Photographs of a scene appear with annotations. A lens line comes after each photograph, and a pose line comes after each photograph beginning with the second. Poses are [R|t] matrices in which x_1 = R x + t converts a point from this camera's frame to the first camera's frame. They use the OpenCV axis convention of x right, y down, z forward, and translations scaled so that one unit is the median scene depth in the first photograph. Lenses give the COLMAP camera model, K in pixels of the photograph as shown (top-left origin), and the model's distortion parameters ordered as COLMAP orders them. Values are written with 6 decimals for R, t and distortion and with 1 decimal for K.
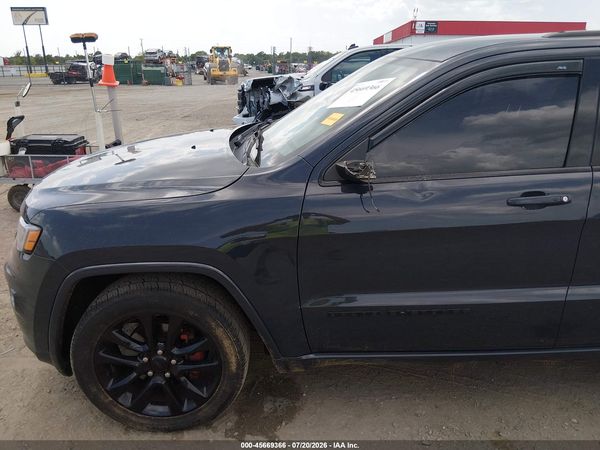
lens RADIAL K [[456.2, 0, 300.9], [0, 456.2, 224.7], [0, 0, 1]] dist [0.054988, -0.094181]
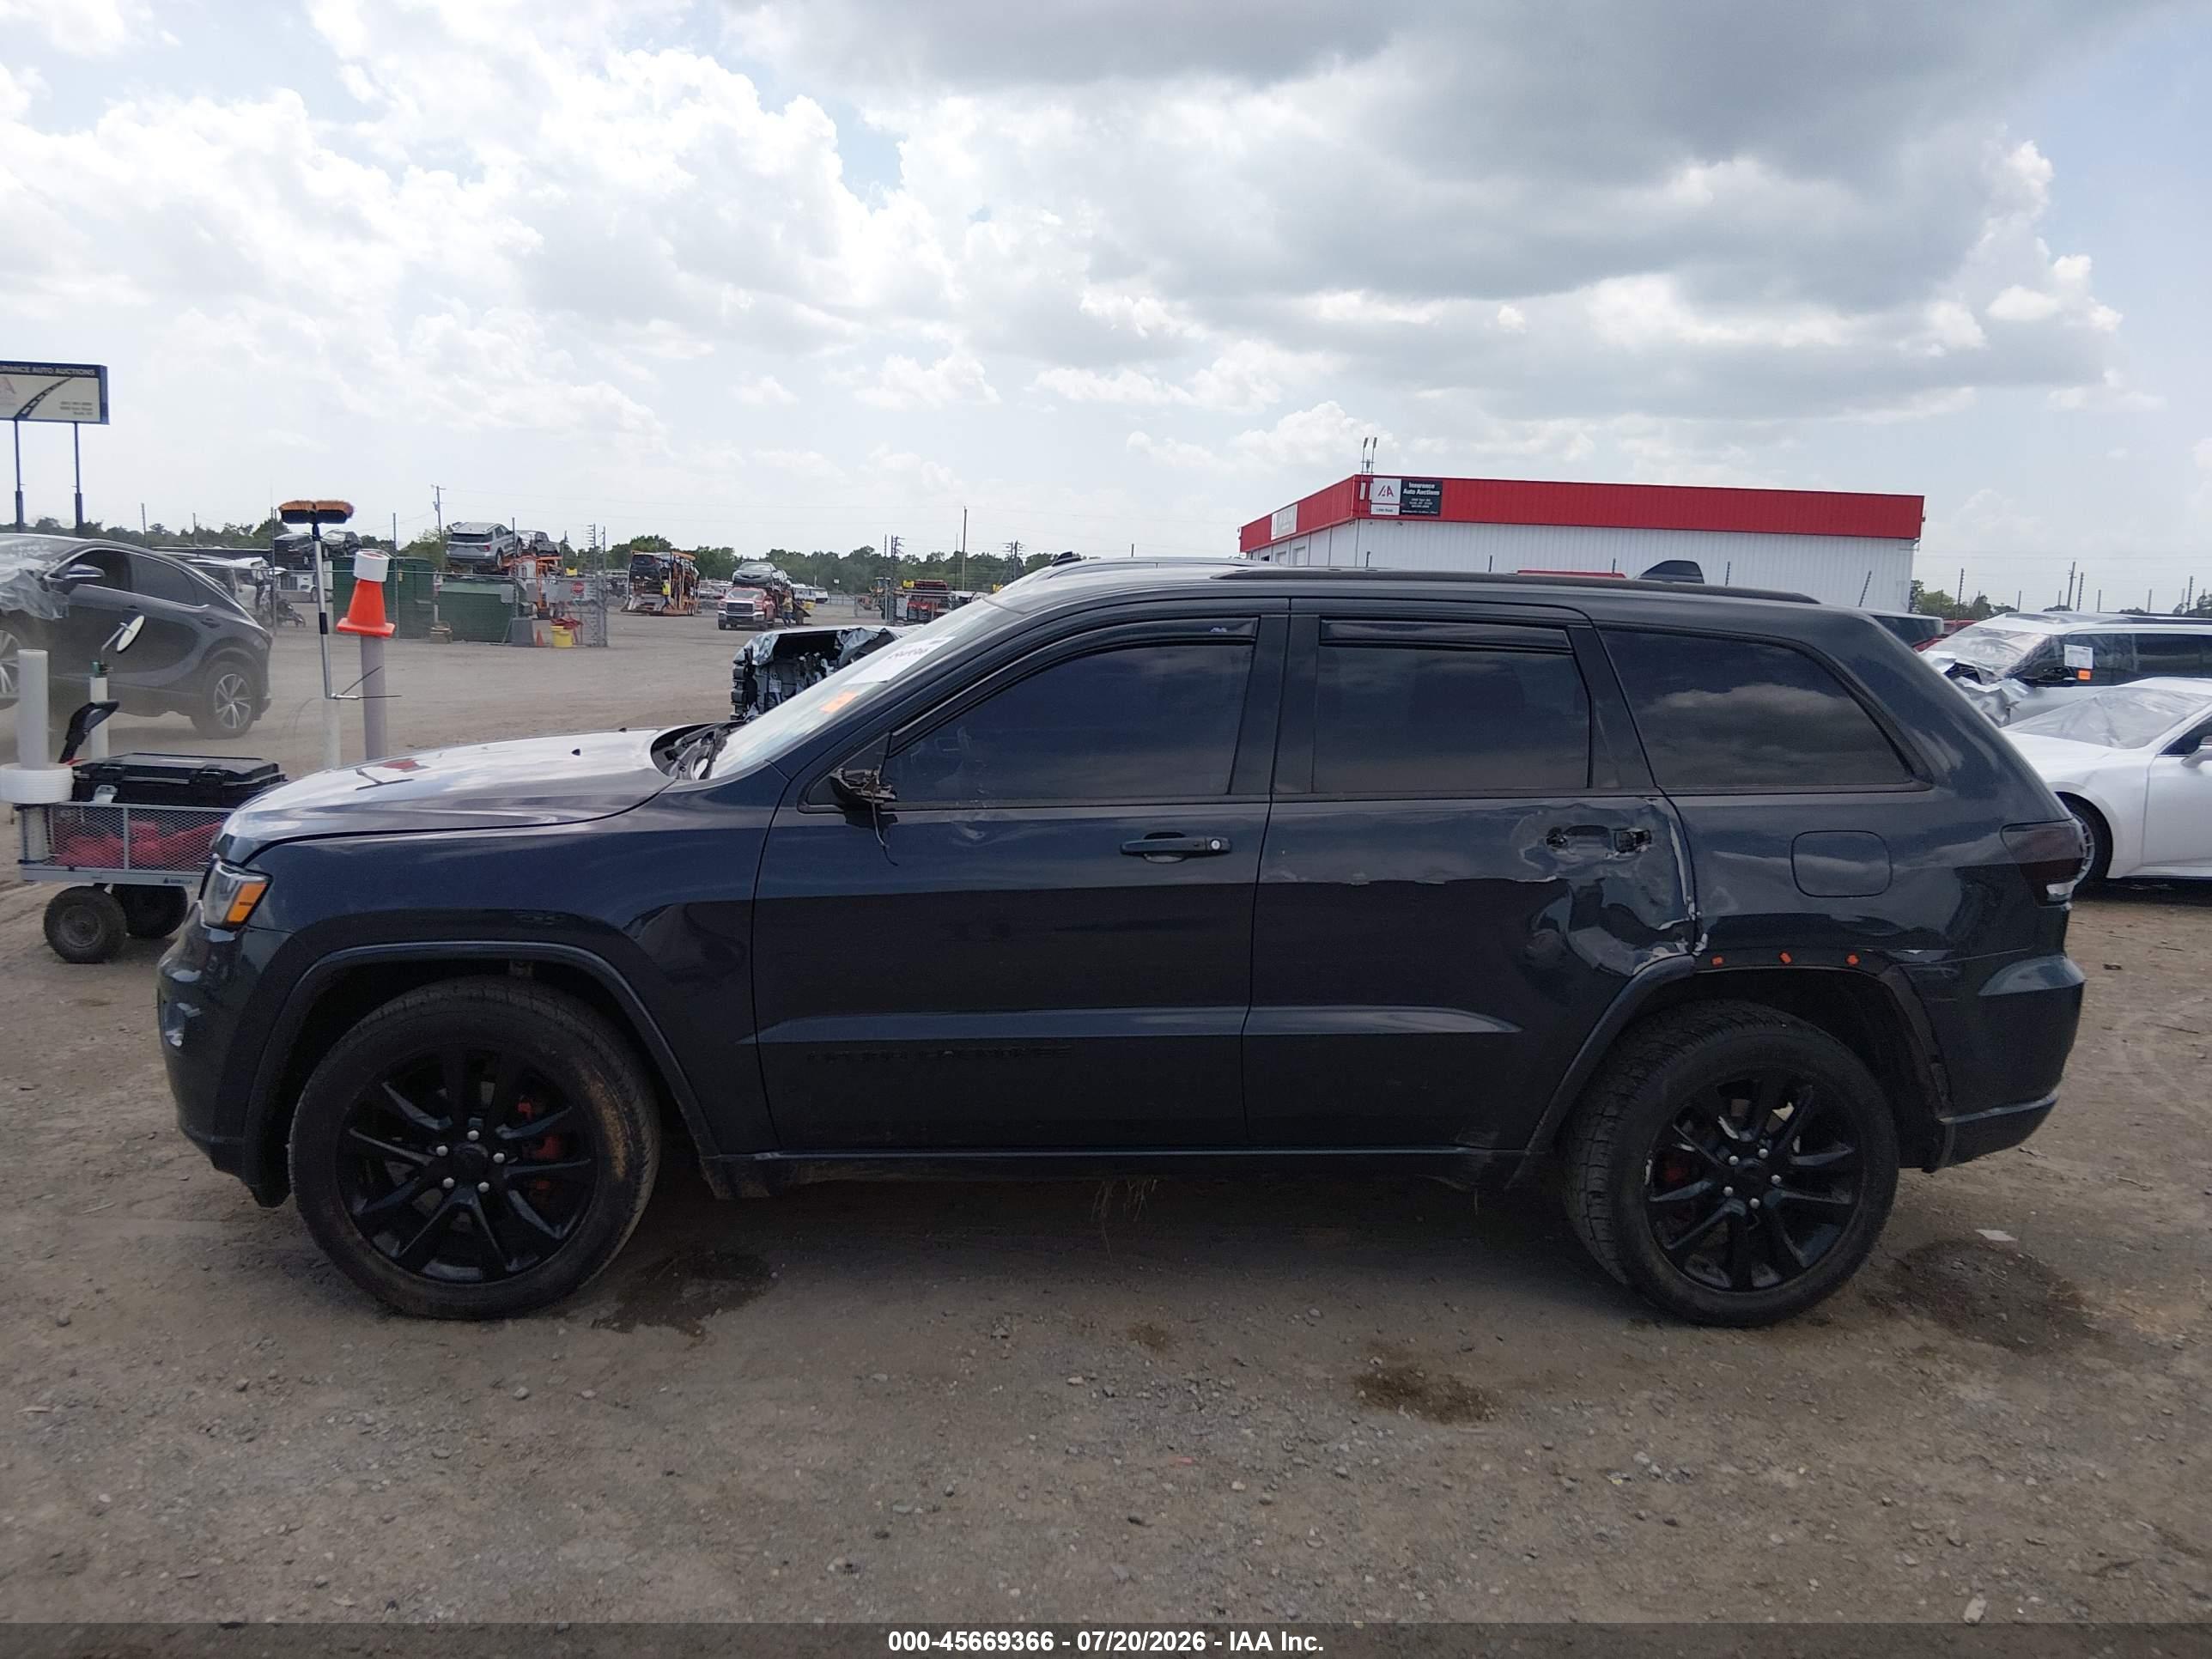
lens RADIAL K [[1681.9, 0, 1114.9], [0, 1681.9, 824.3], [0, 0, 1]] dist [0.054988, -0.094181]
pose [[0.997095, 0.031174, 0.069502, 0.101668], [-0.016615, 0.979460, -0.200953, 0.120643], [-0.074339, 0.199214, 0.977132, -0.372020]]
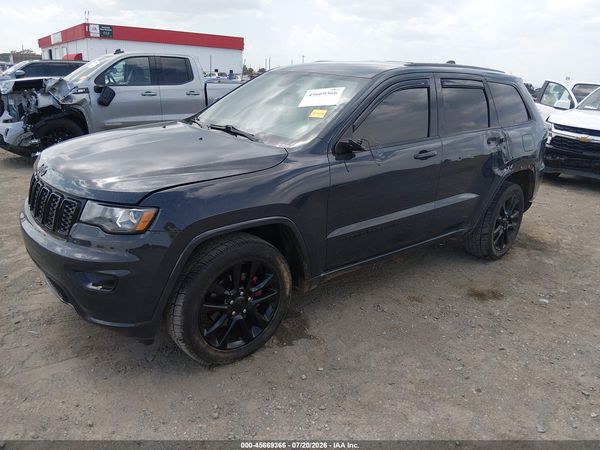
lens RADIAL K [[456.2, 0, 297.0], [0, 456.2, 223.4], [0, 0, 1]] dist [0.054988, -0.094181]
pose [[0.792926, -0.153964, 0.589545, -0.361492], [0.161722, 0.986026, 0.039995, 0.021758], [-0.587464, 0.063629, 0.806745, -0.059616]]
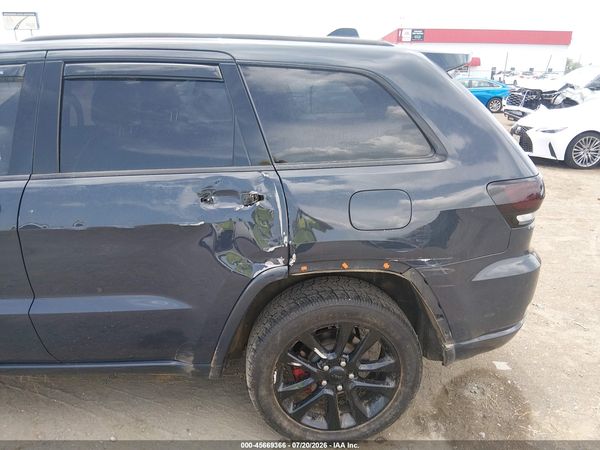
lens RADIAL K [[456.2, 0, 303.2], [0, 456.2, 223.8], [0, 0, 1]] dist [0.054988, -0.094181]
pose [[0.999944, 0.009674, -0.004342, 0.427514], [-0.009734, 0.999852, -0.014172, -0.005800], [0.004204, 0.014213, 0.999890, 0.013960]]
